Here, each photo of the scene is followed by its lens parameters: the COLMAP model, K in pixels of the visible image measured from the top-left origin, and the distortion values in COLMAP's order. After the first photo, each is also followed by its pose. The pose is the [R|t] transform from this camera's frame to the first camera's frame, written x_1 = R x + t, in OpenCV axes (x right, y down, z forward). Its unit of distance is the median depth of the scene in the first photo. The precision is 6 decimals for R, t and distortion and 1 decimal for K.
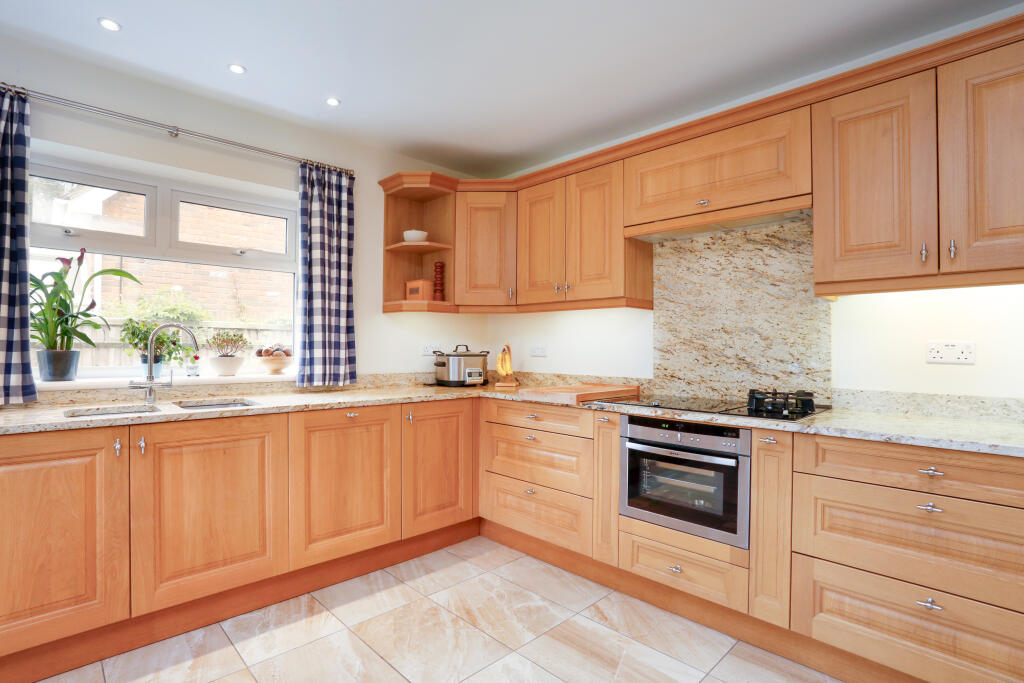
lens RADIAL K [[474.6, 0, 512.0], [0, 474.6, 341.5], [0, 0, 1]] dist [-0.058894, 0.023538]
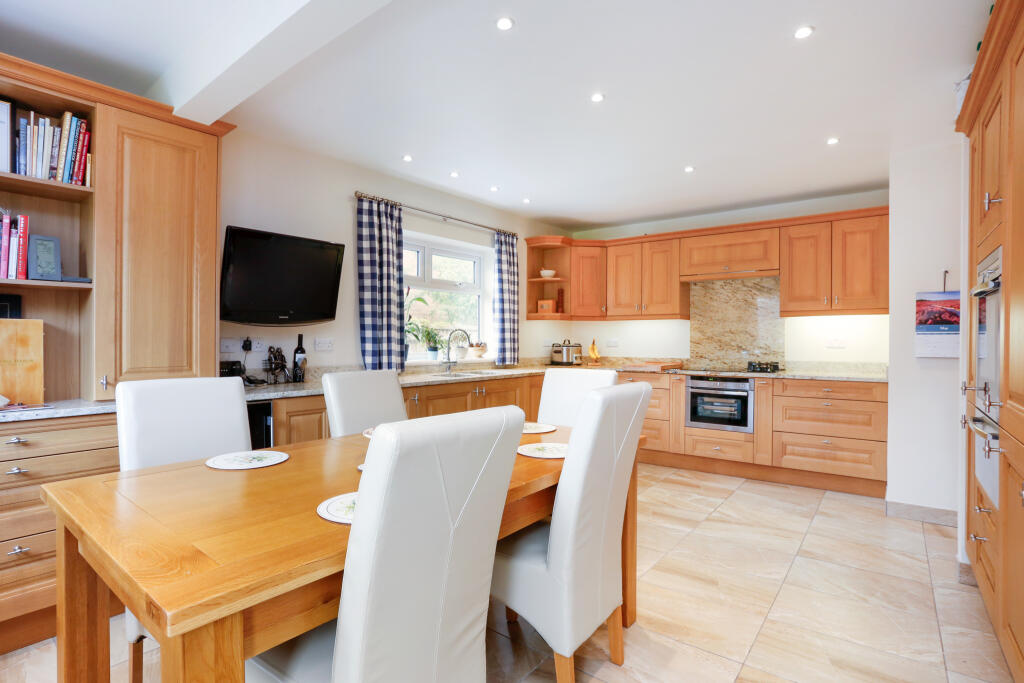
lens RADIAL K [[519.3, 0, 512.0], [0, 519.3, 341.5], [0, 0, 1]] dist [-0.000676, -0.000044]
pose [[0.984973, -0.003700, 0.172666, -0.804159], [0.001071, 0.999882, 0.015317, -0.018962], [-0.172702, -0.014902, 0.984861, -0.943800]]
